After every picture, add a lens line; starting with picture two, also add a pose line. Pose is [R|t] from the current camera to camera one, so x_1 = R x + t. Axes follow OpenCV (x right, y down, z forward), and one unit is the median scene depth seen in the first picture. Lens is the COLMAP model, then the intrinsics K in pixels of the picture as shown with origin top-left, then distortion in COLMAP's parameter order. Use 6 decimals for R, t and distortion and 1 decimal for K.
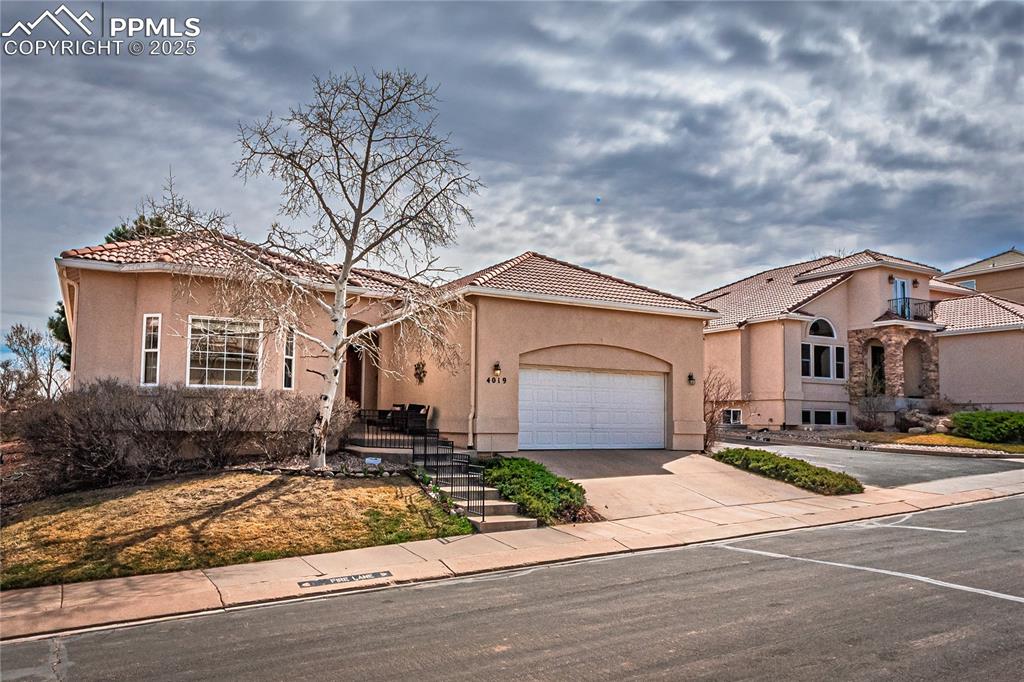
lens RADIAL K [[559.8, 0, 511.2], [0, 559.8, 340.8], [0, 0, 1]] dist [0.000651, -0.000309]
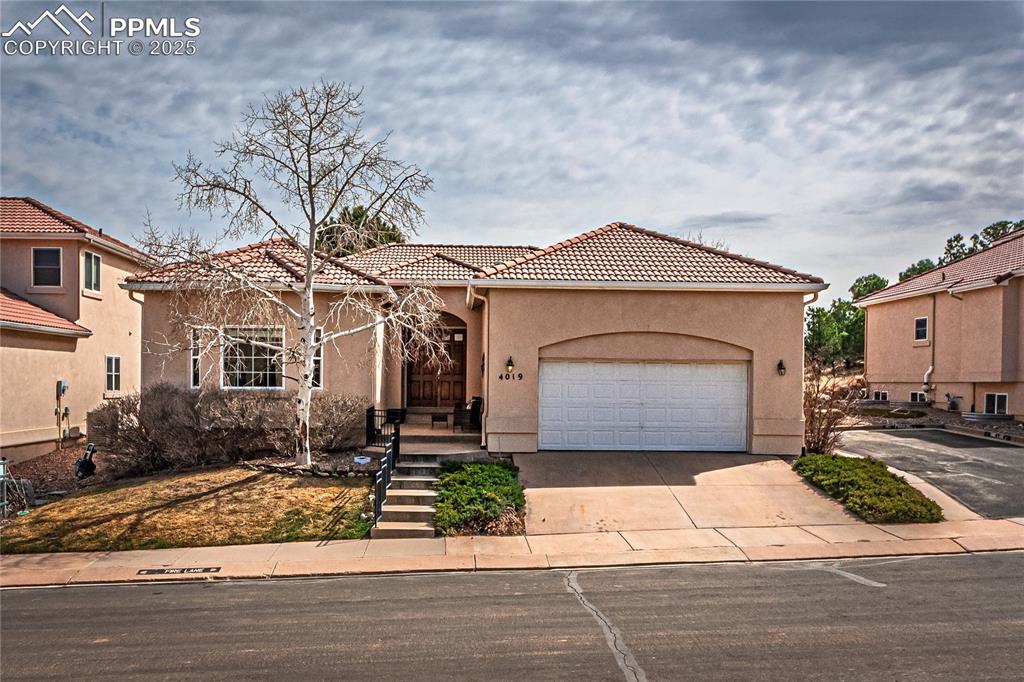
lens RADIAL K [[625.5, 0, 512.4], [0, 625.5, 344.6], [0, 0, 1]] dist [0.005036, -0.001963]
pose [[0.937176, -0.029754, -0.347586, 0.604338], [0.046939, 0.998051, 0.041125, -0.046541], [0.345685, -0.054856, 0.936746, 0.036475]]
